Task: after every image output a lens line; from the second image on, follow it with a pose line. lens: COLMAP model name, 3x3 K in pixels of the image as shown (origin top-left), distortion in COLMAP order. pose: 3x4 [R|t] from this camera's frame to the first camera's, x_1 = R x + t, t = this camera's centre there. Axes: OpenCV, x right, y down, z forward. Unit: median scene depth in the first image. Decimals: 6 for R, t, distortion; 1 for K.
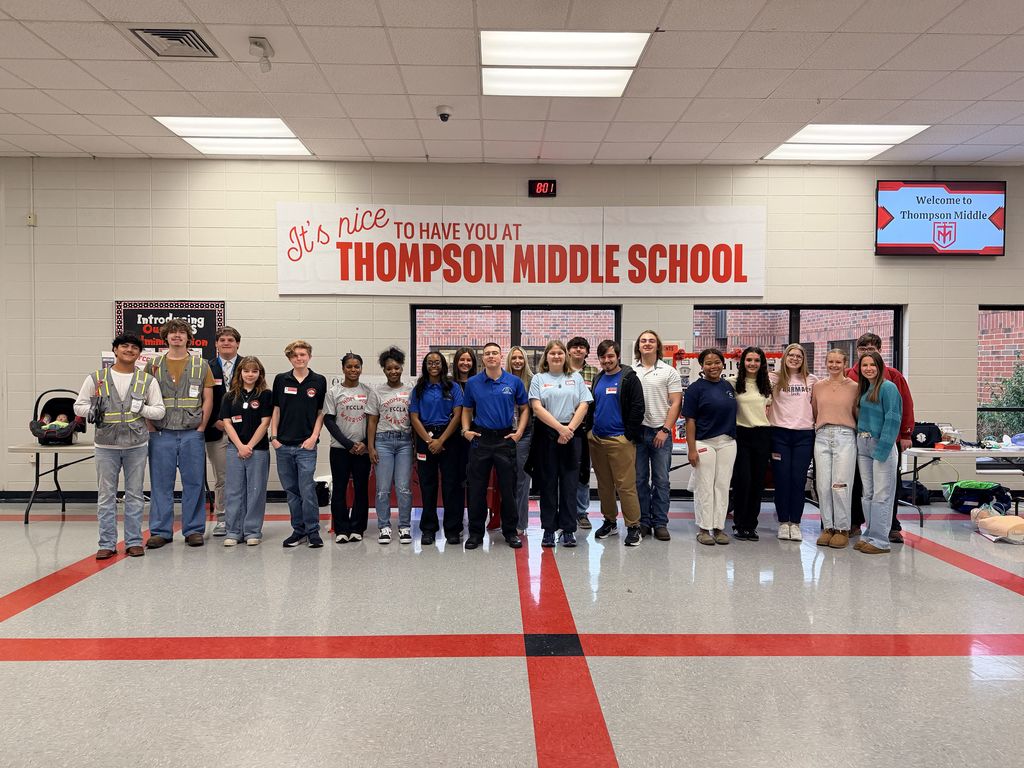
lens RADIAL K [[722.9, 0, 512.0], [0, 722.9, 384.0], [0, 0, 1]] dist [0.003384, 0.000298]
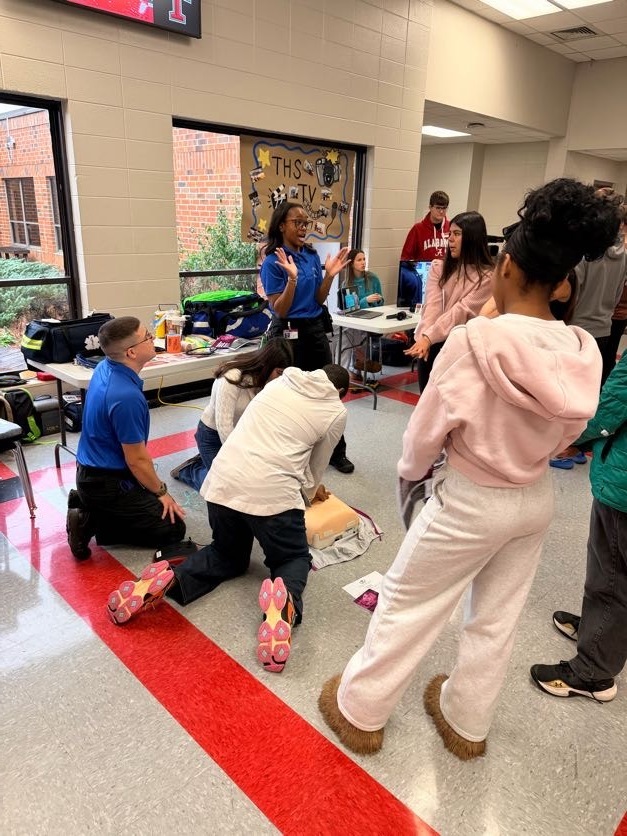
lens RADIAL K [[592.3, 0, 313.5], [0, 592.3, 418.0], [0, 0, 1]] dist [0.000057, -0.001069]
pose [[0.722394, -0.204675, 0.660496, 0.320466], [-0.014568, 0.950473, 0.310467, -0.014841], [-0.691328, -0.233902, 0.683634, 0.472534]]
